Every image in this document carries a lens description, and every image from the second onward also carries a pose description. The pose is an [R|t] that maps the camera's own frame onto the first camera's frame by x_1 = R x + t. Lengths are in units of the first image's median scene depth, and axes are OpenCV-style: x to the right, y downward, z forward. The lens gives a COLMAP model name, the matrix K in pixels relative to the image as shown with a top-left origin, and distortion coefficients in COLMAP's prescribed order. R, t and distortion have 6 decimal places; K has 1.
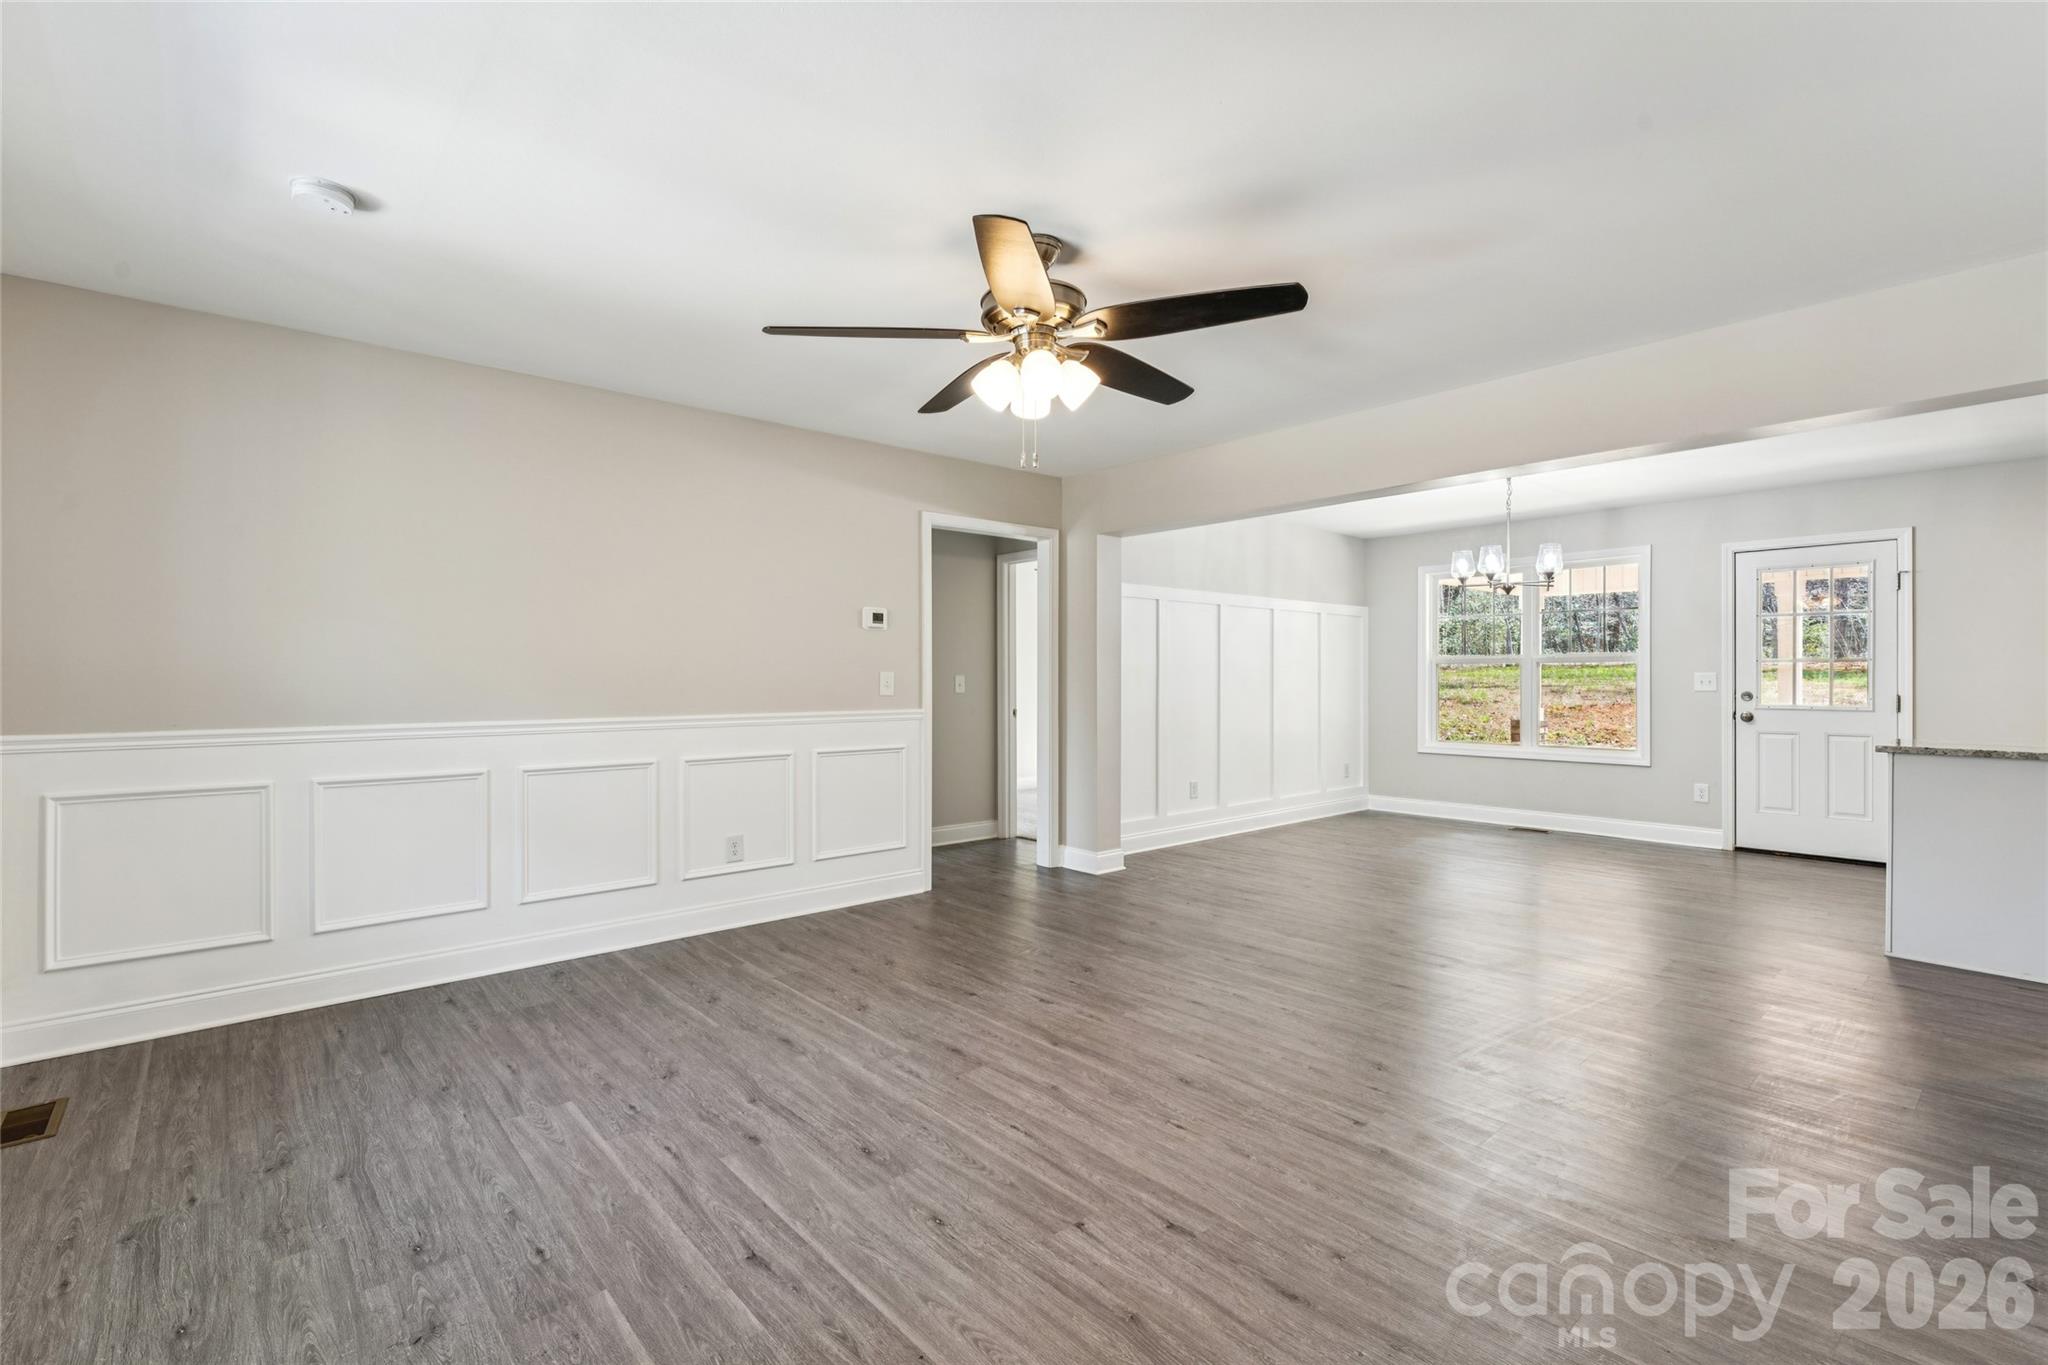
lens RADIAL K [[929.5, 0, 1018.7], [0, 929.5, 676.7], [0, 0, 1]] dist [-0.001175, 0.000365]
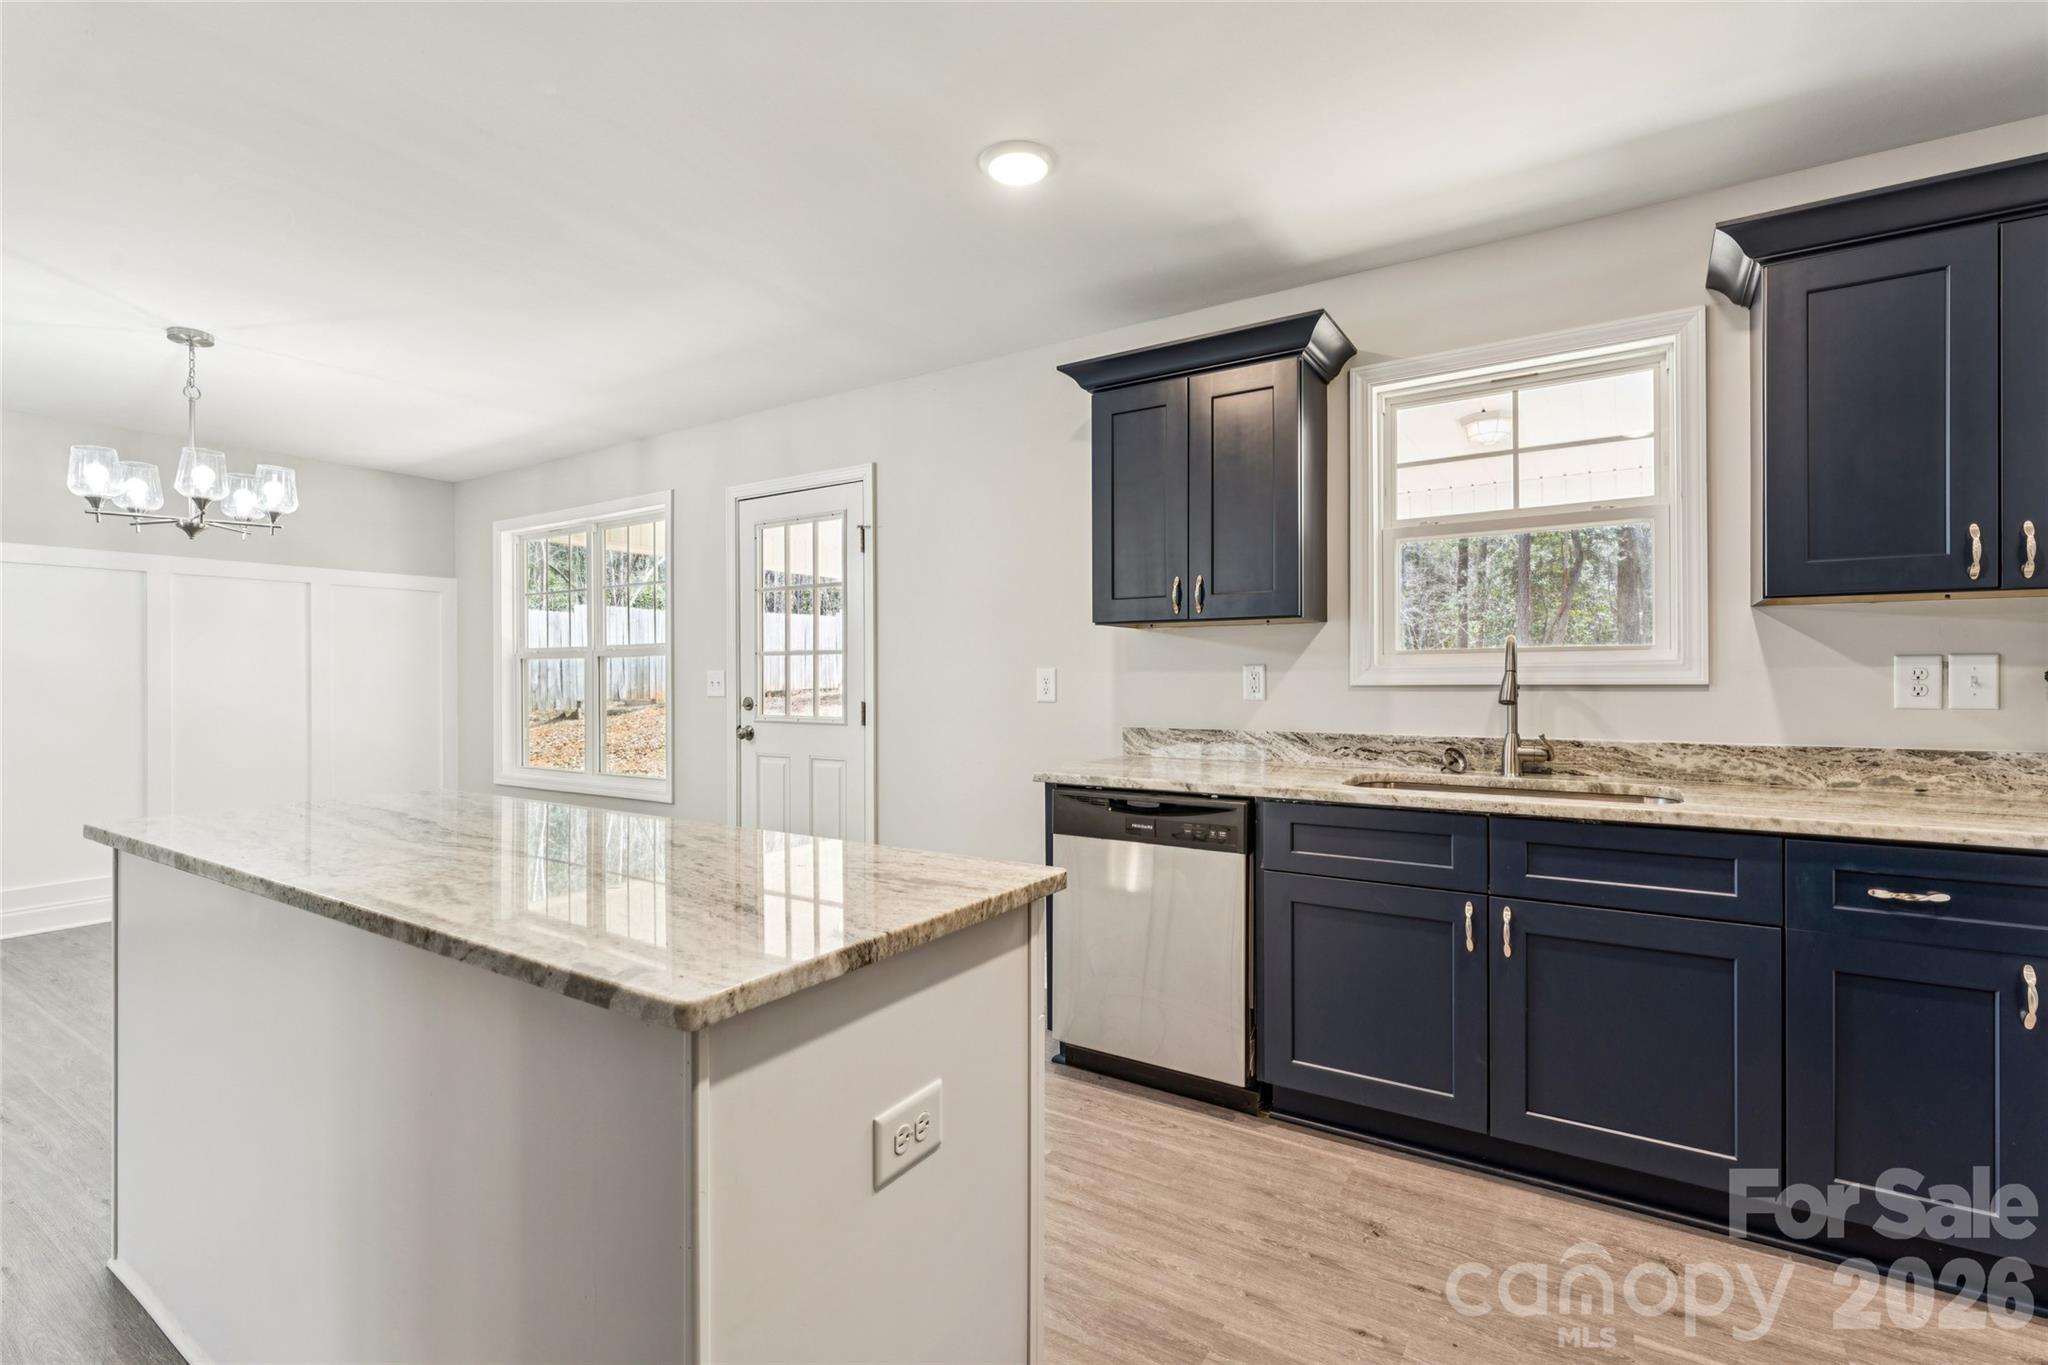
lens RADIAL K [[929.5, 0, 1020.7], [0, 929.5, 676.5], [0, 0, 1]] dist [-0.001175, 0.000365]
pose [[0.962064, -0.005918, 0.272759, 1.462515], [0.005844, 0.999982, 0.001084, 0.001198], [-0.272761, 0.000551, 0.962082, 0.488245]]
